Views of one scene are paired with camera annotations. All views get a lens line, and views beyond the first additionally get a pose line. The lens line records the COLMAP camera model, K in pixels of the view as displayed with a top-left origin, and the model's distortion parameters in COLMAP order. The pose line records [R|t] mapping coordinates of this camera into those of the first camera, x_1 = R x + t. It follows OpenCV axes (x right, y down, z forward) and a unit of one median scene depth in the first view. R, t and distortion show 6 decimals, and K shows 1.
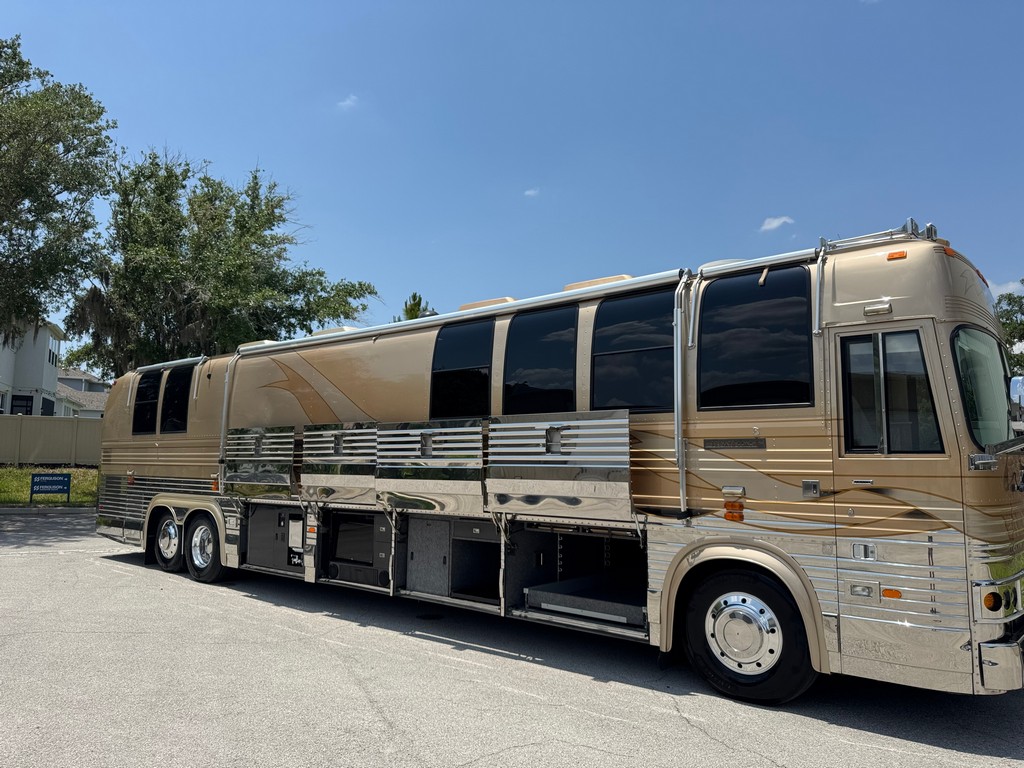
lens RADIAL K [[735.8, 0, 516.7], [0, 735.8, 378.8], [0, 0, 1]] dist [0.057223, -0.075017]
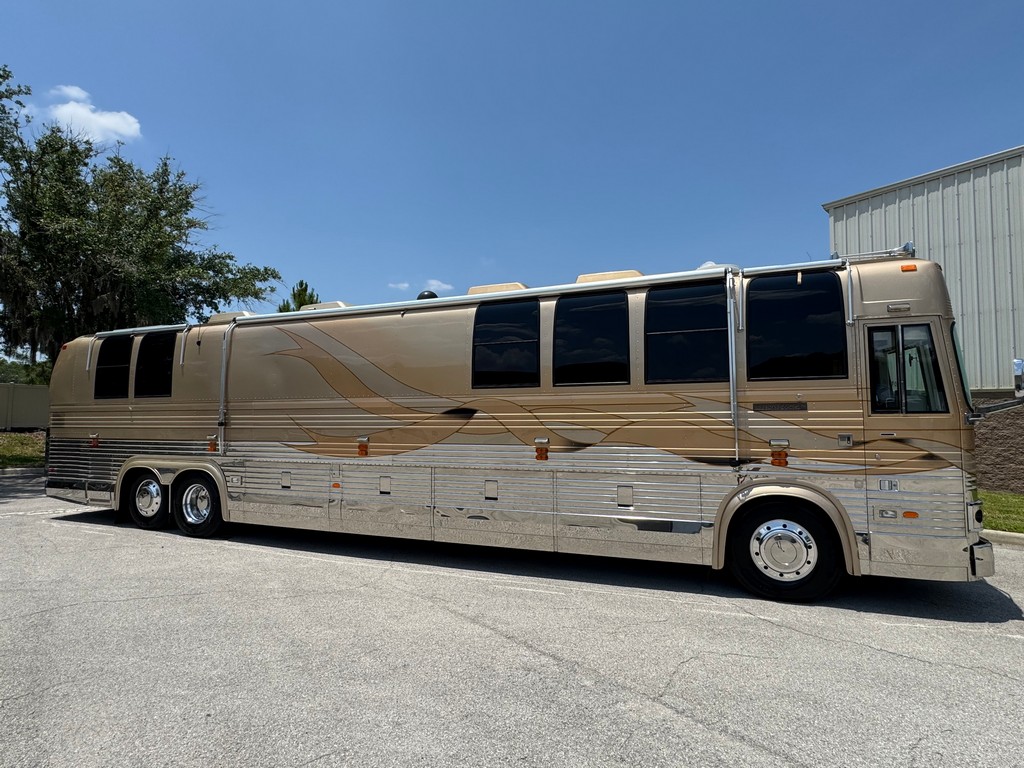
lens RADIAL K [[554.6, 0, 513.7], [0, 554.6, 382.9], [0, 0, 1]] dist [-0.004958, 0.002613]
pose [[0.951629, 0.013067, 0.306973, -0.433071], [-0.026124, 0.998918, 0.038465, 0.020857], [-0.306138, -0.044624, 0.950941, 0.218684]]
